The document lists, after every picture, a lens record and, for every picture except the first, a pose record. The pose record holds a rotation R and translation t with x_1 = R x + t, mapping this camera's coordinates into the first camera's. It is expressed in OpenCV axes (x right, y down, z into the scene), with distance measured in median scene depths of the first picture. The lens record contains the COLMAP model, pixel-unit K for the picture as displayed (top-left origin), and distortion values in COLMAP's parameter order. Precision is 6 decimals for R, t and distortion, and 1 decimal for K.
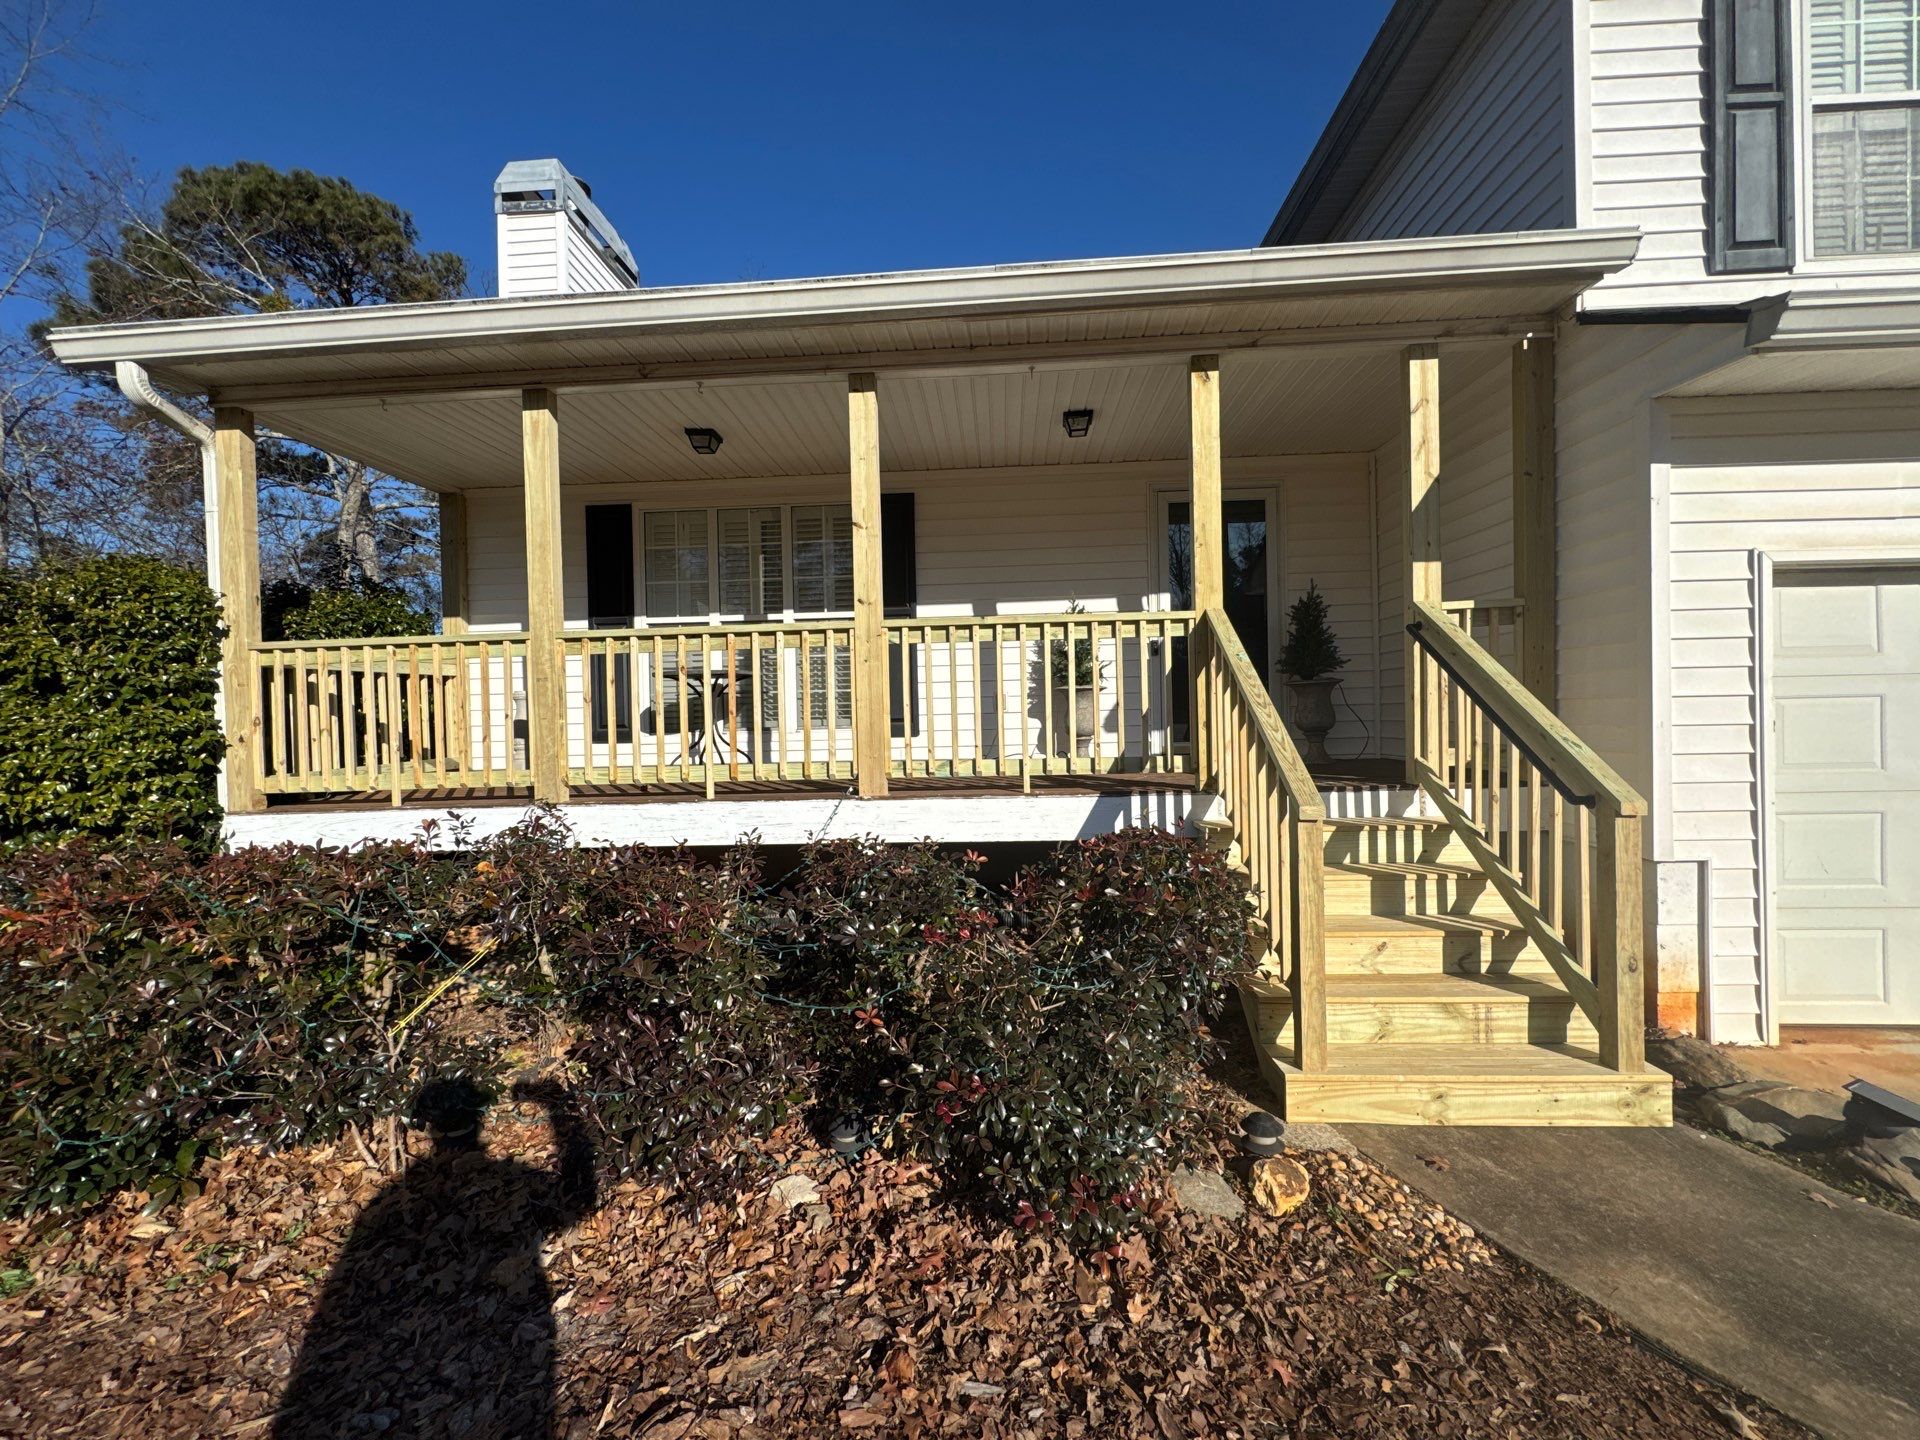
lens RADIAL K [[763.8, 0, 960.0], [0, 763.8, 720.0], [0, 0, 1]] dist [-0.003278, 0.000115]
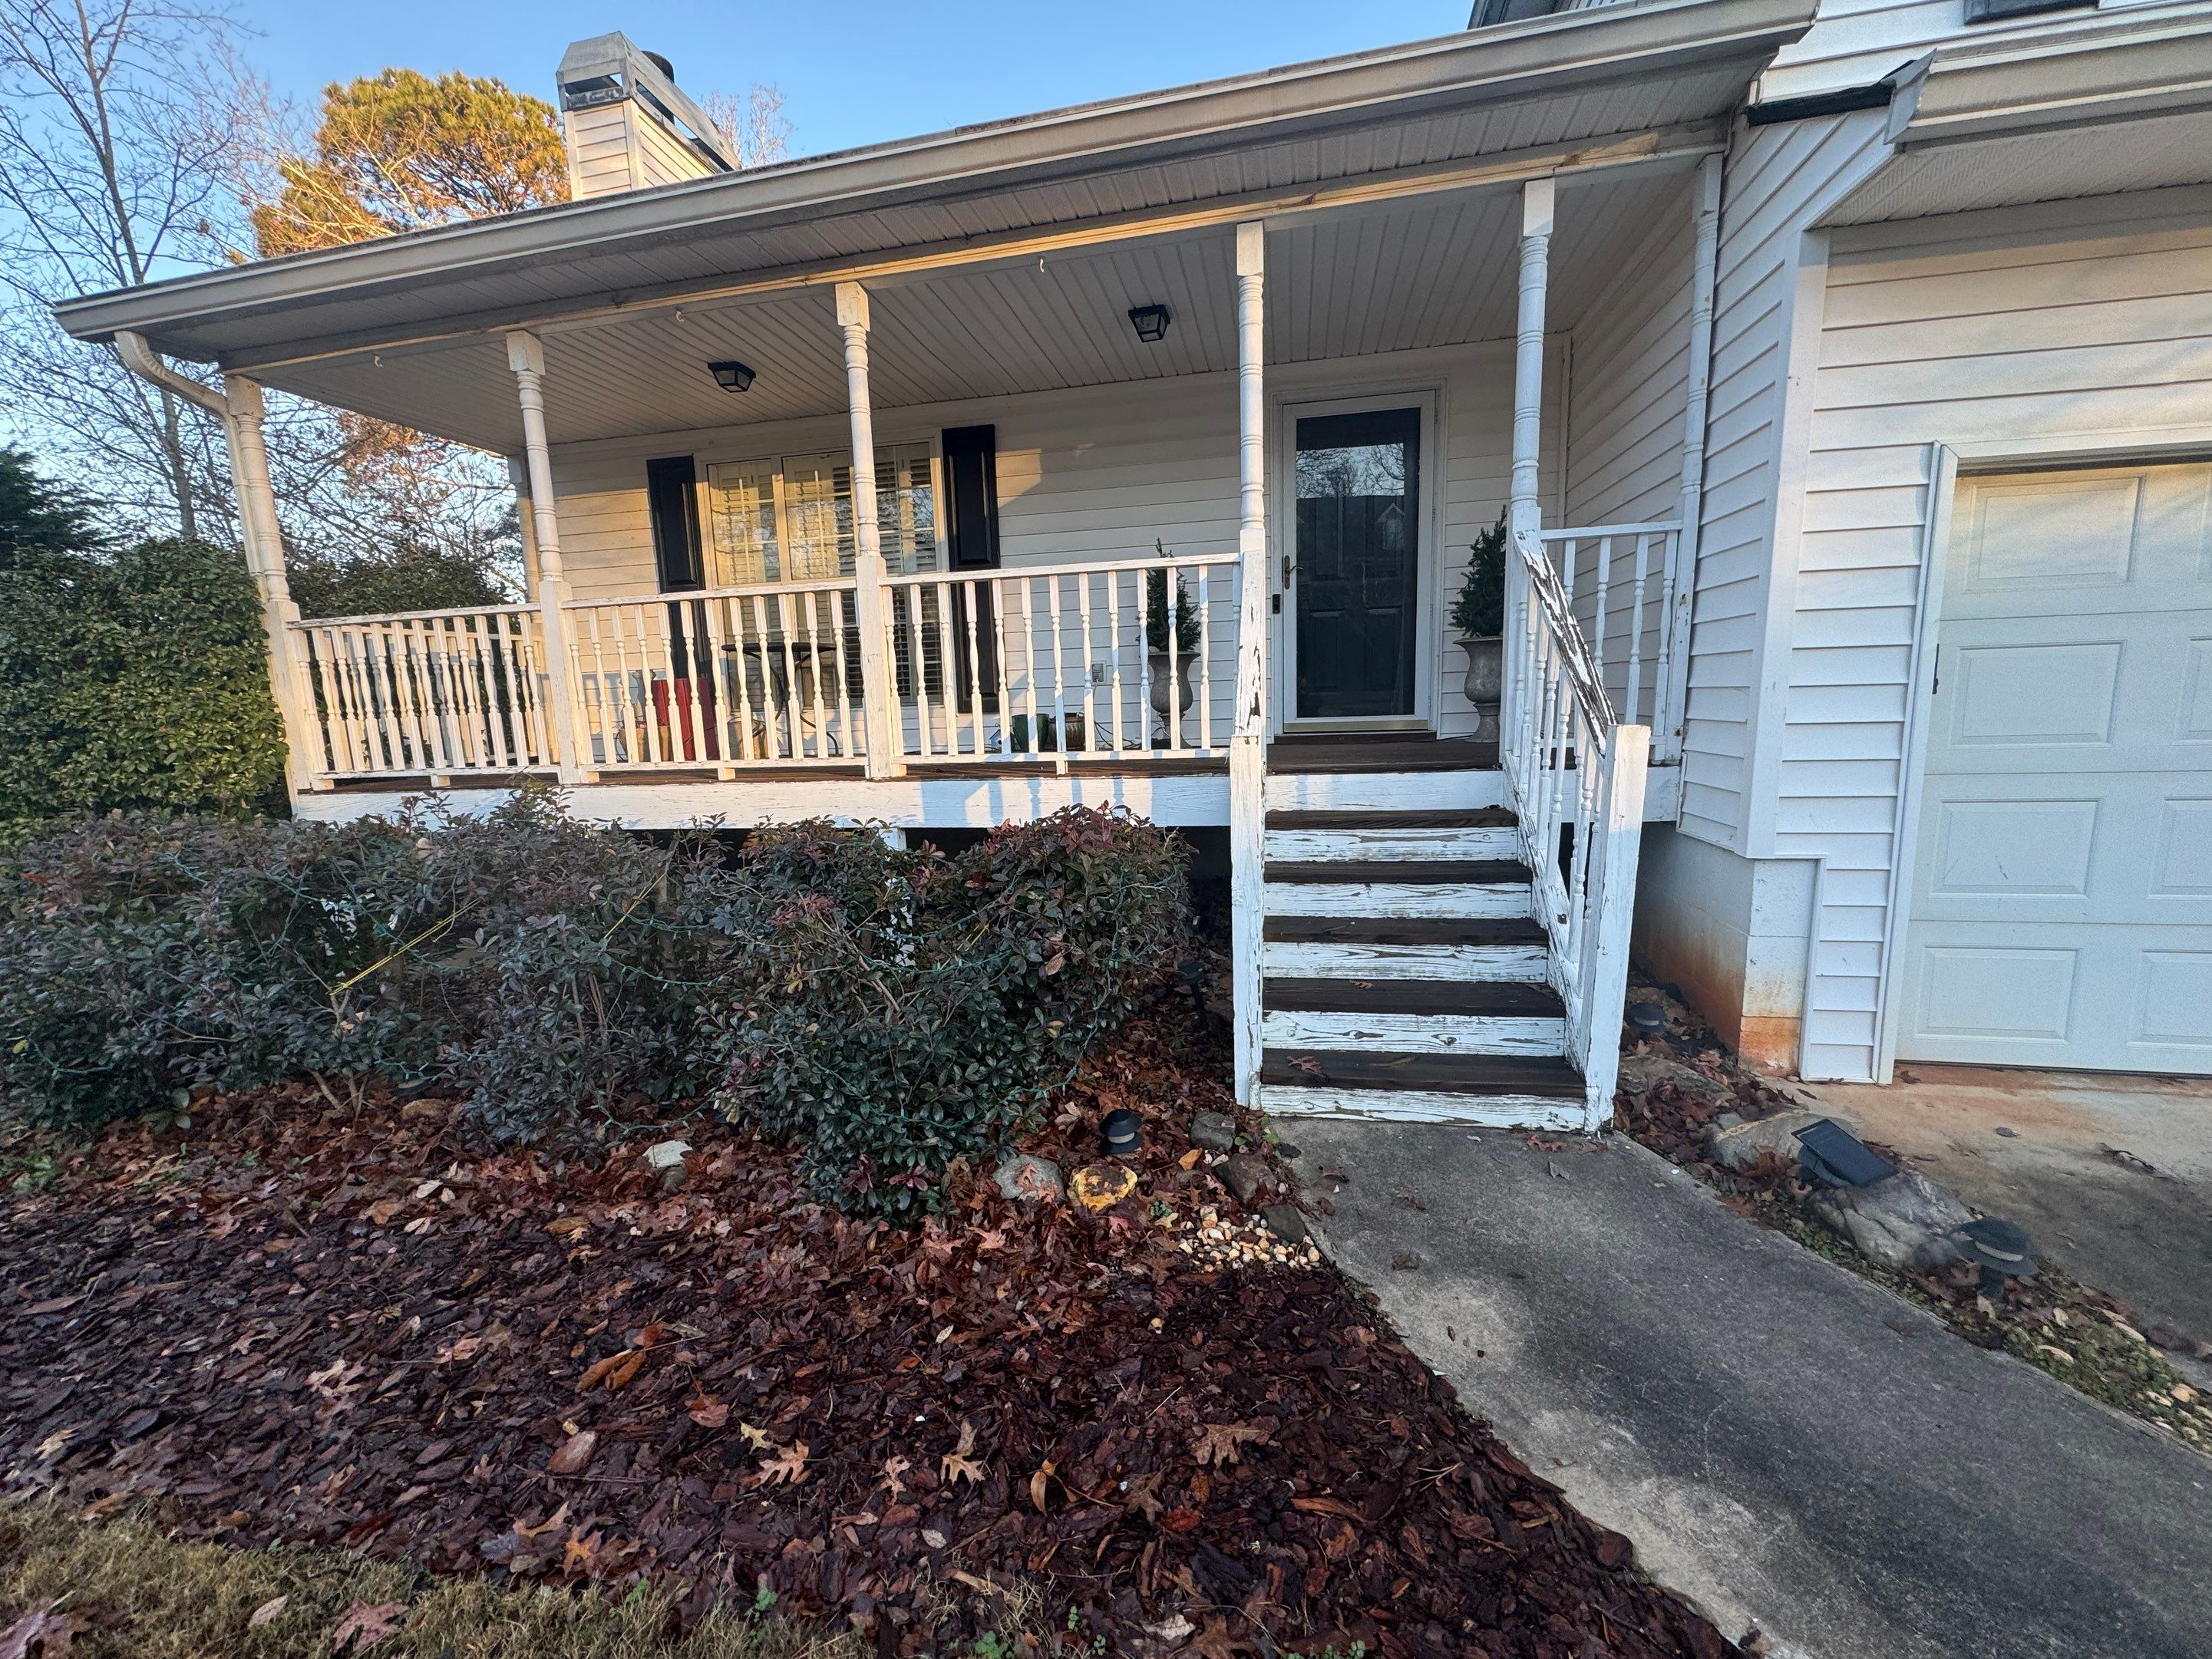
lens RADIAL K [[874.7, 0, 1103.6], [0, 874.7, 826.0], [0, 0, 1]] dist [-0.000932, 0.000036]
pose [[0.988191, 0.011126, -0.152820, 0.369179], [0.011463, 0.989197, 0.146141, 0.009024], [0.152795, -0.146167, 0.977389, -0.000762]]
